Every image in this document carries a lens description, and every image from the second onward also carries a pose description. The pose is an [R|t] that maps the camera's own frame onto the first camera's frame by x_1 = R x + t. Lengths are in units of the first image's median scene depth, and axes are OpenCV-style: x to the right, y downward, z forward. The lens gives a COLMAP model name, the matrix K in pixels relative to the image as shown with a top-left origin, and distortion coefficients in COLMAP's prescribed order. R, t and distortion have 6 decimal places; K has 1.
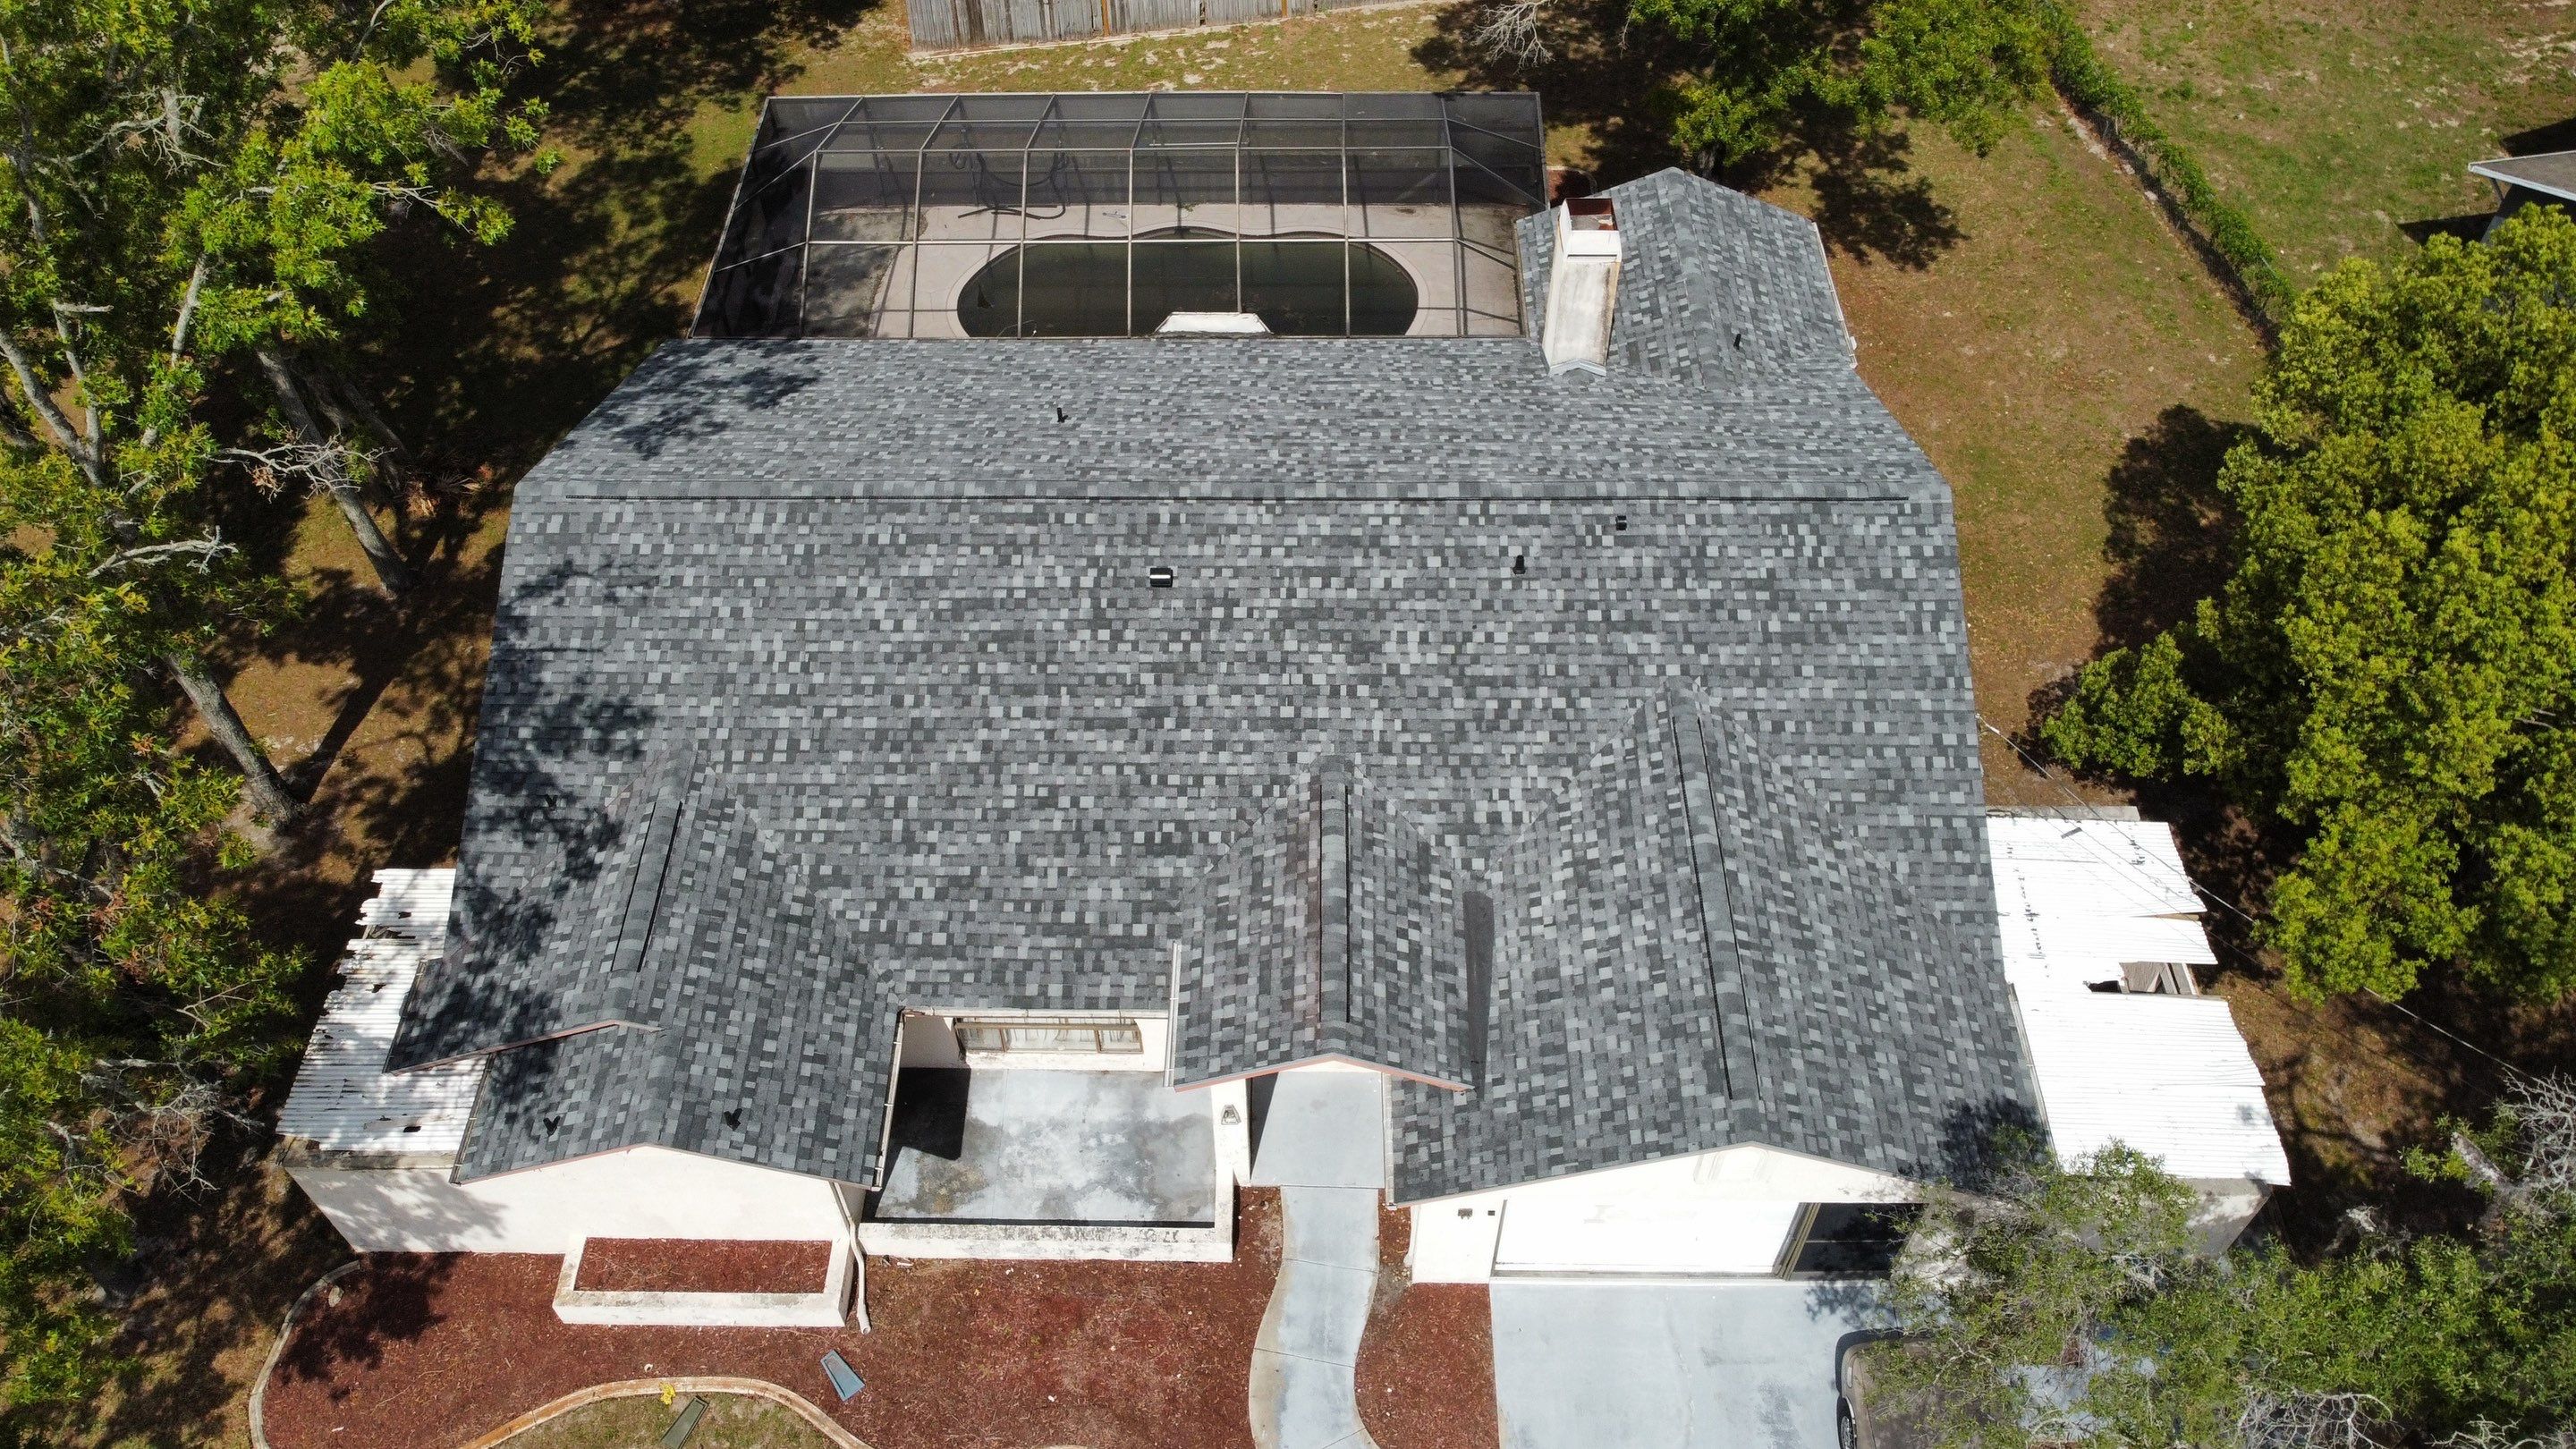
lens RADIAL K [[1942.6, 0, 1240.7], [0, 1942.6, 690.4], [0, 0, 1]] dist [0.013008, -0.063314]
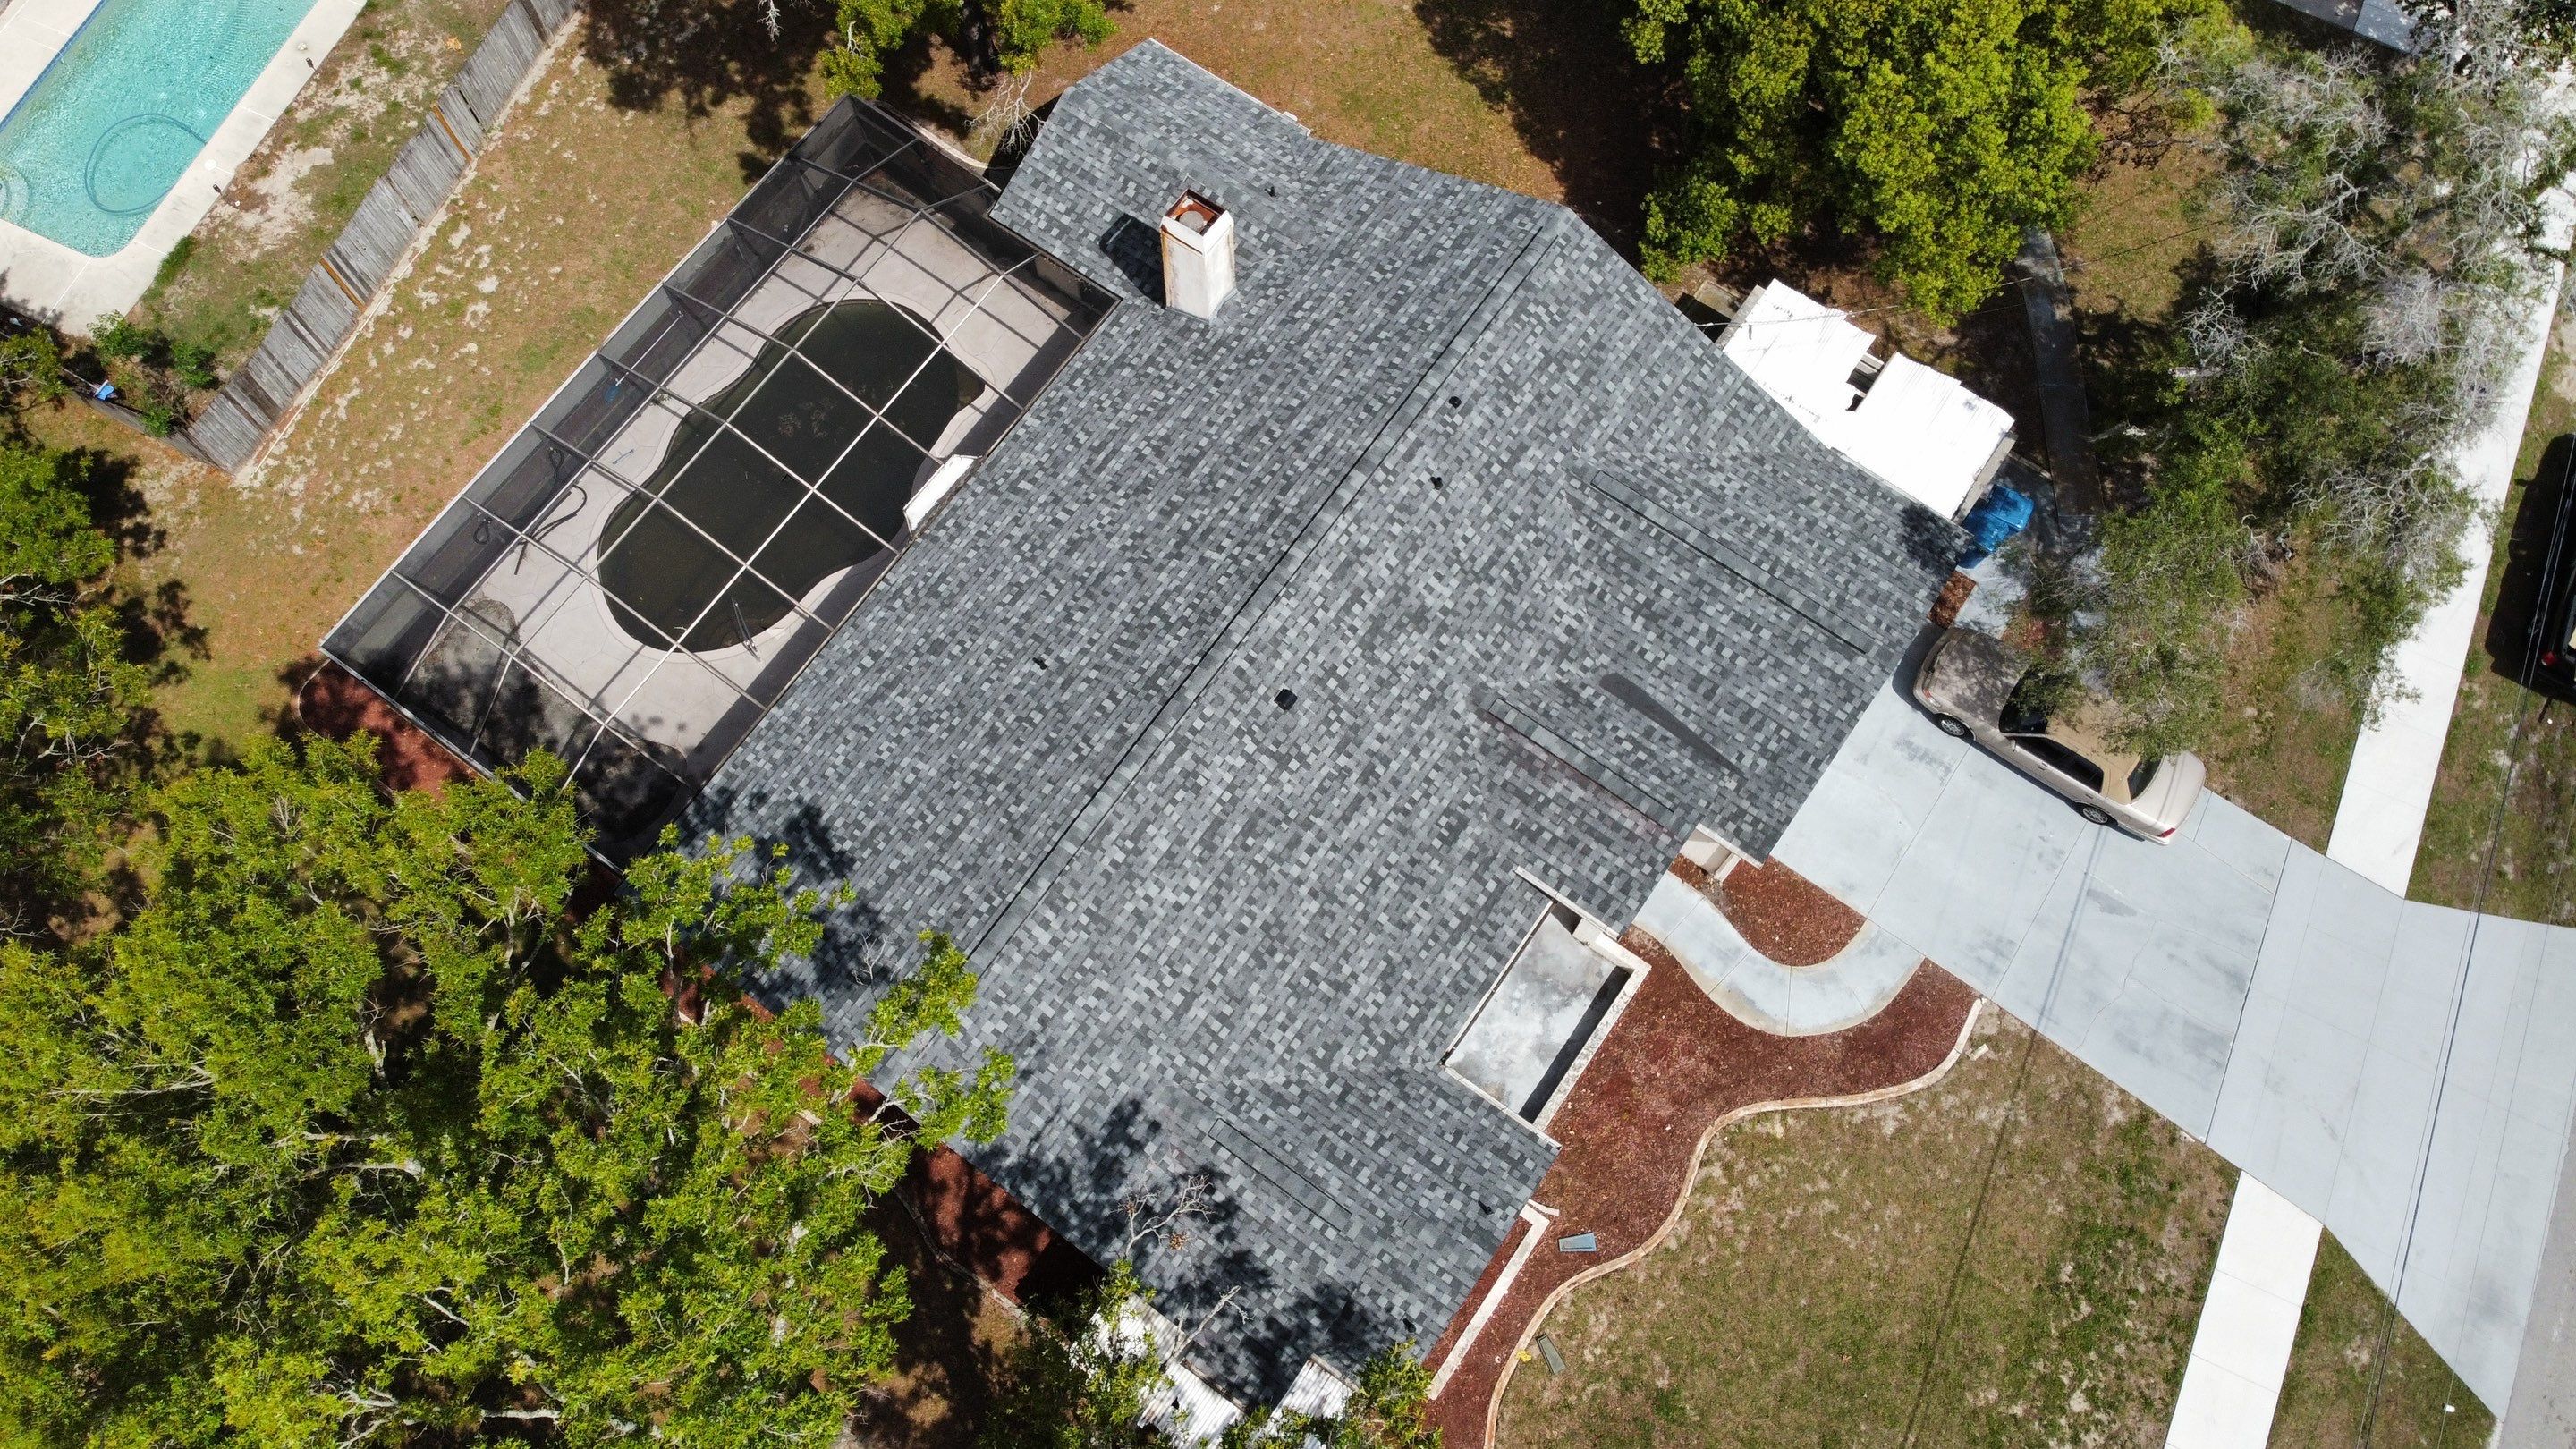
lens RADIAL K [[1943.2, 0, 1239.5], [0, 1943.2, 687.7], [0, 0, 1]] dist [-0.001213, -0.053650]
pose [[0.566369, -0.763180, 0.311099, -0.449307], [0.622194, 0.643491, 0.445864, -0.651333], [-0.540464, -0.058959, 0.839299, -0.026438]]
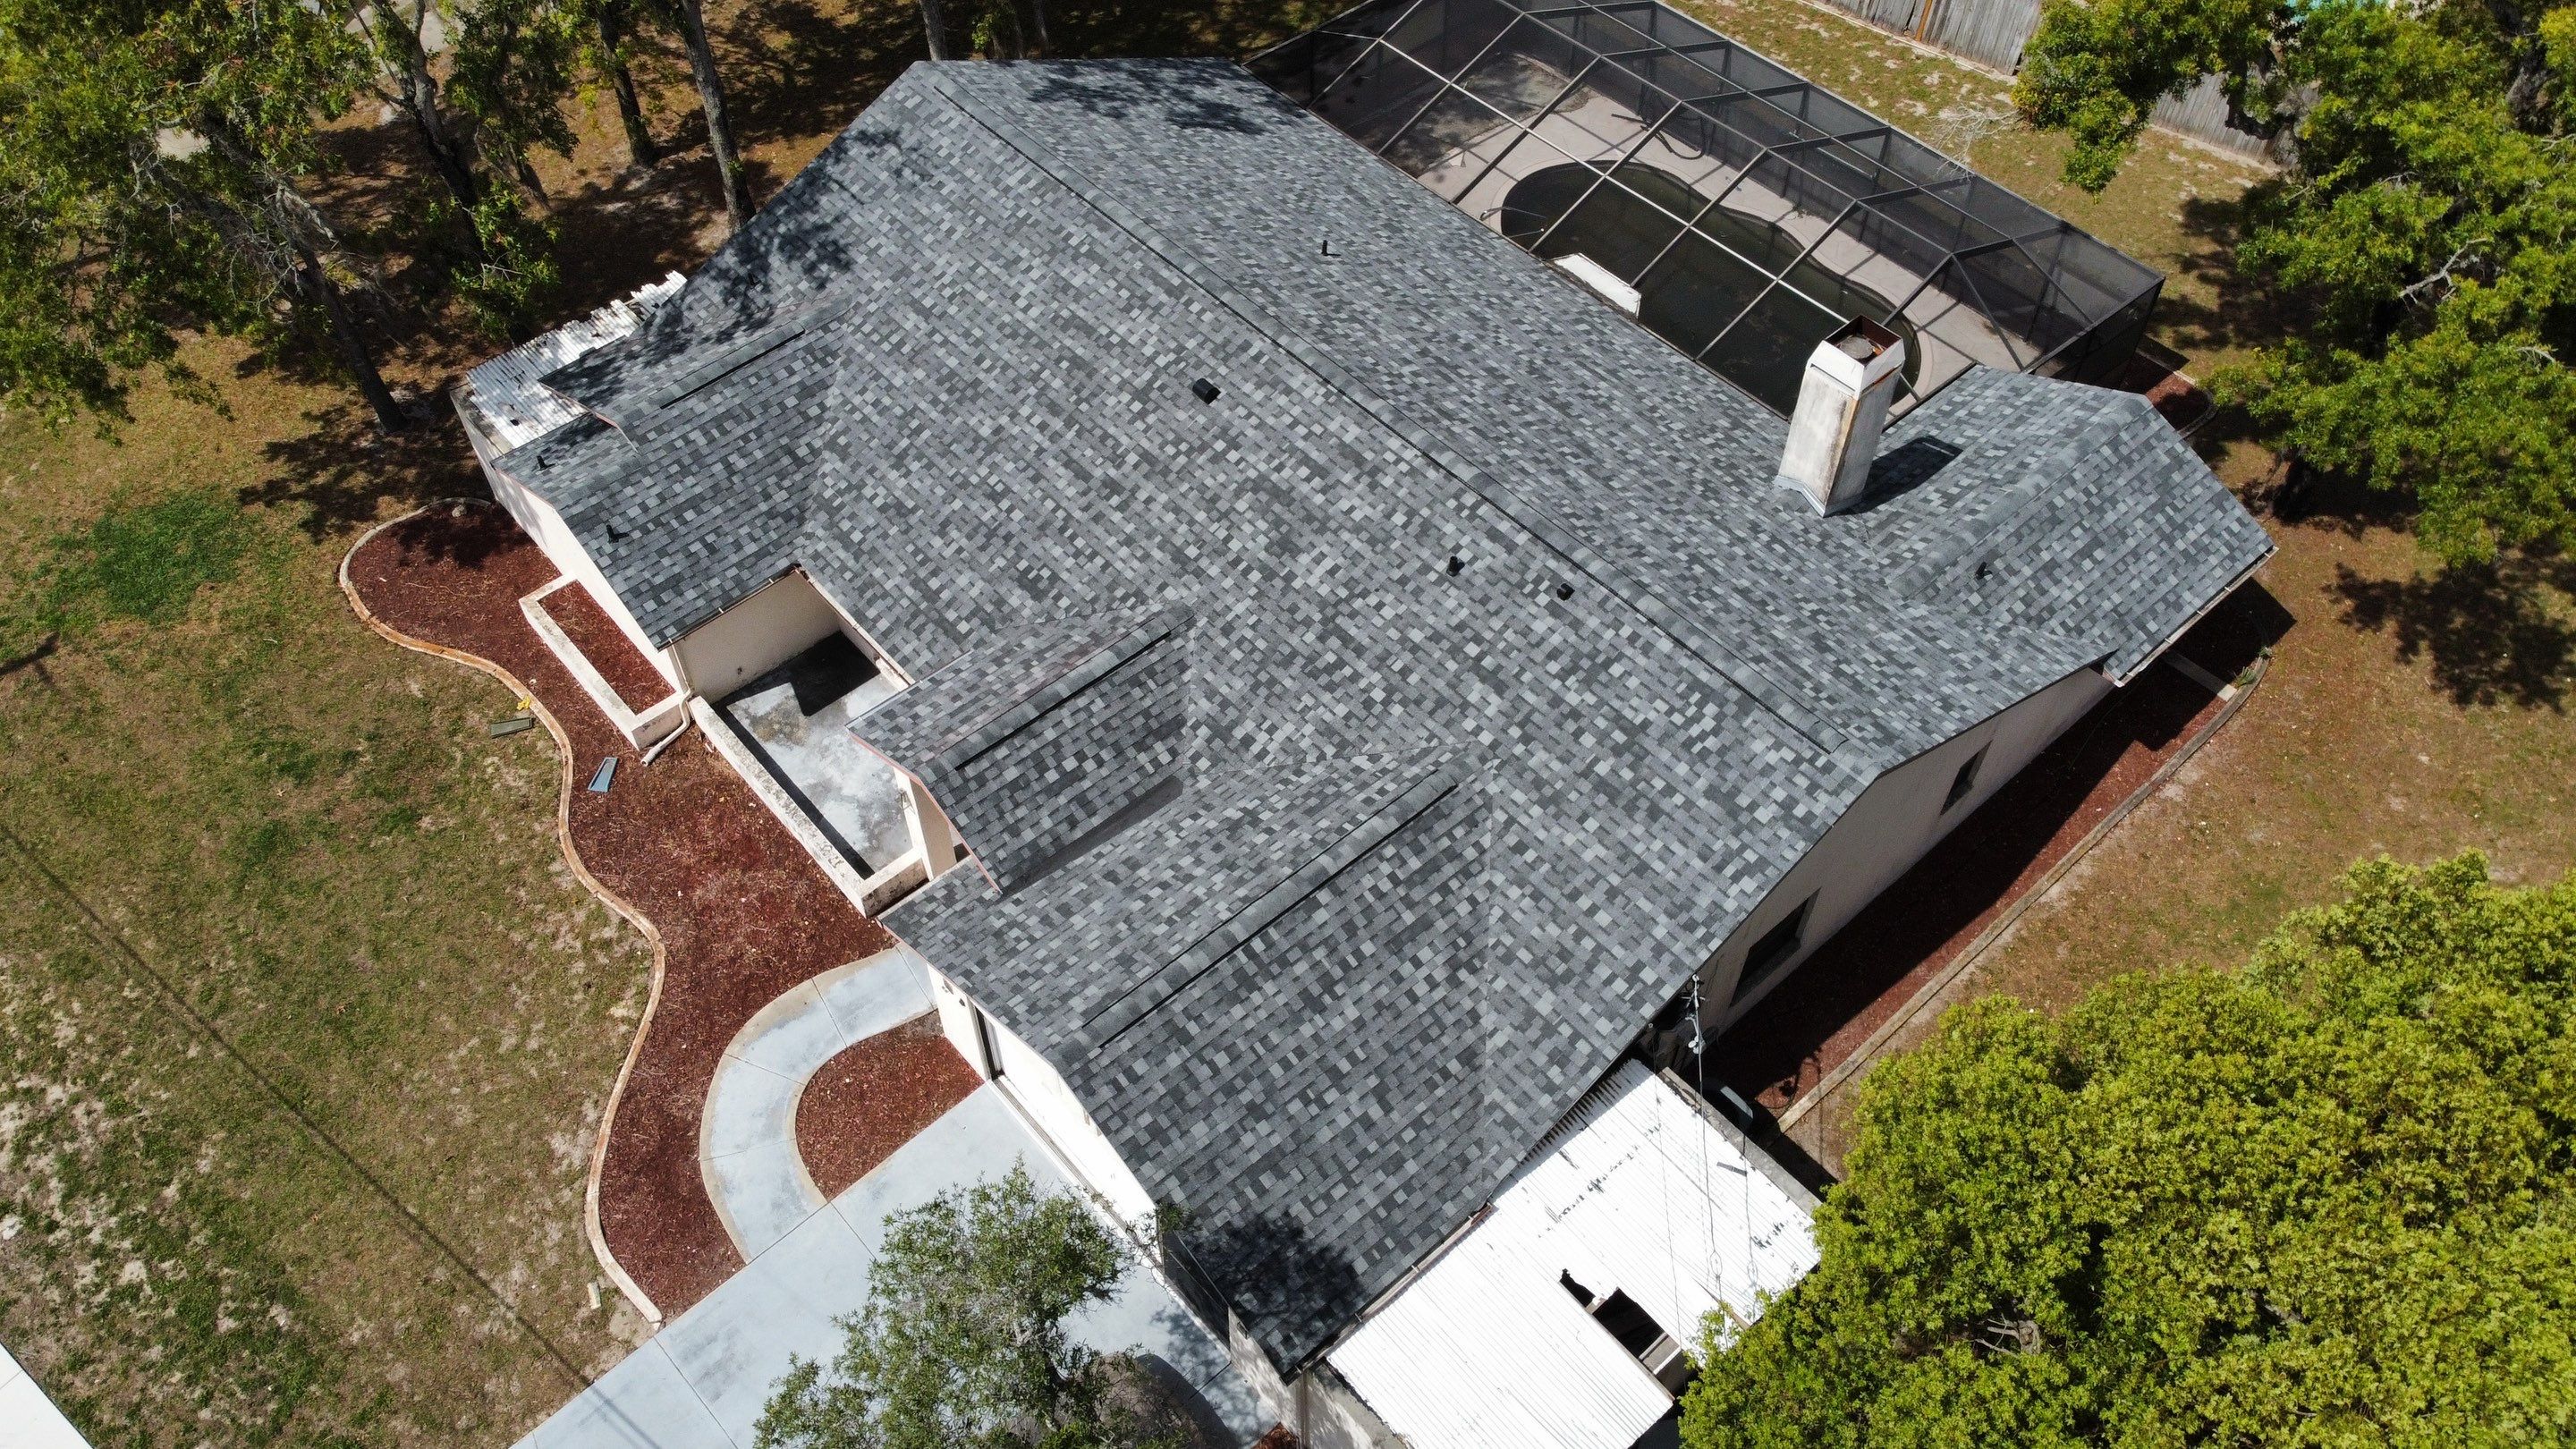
lens RADIAL K [[1921.9, 0, 1245.7], [0, 1921.9, 699.9], [0, 0, 1]] dist [0.029341, -0.050119]
pose [[0.671845, 0.581678, -0.458558, 0.565058], [-0.559435, 0.804248, 0.200541, -0.148625], [0.485445, 0.121801, 0.865741, 0.127895]]
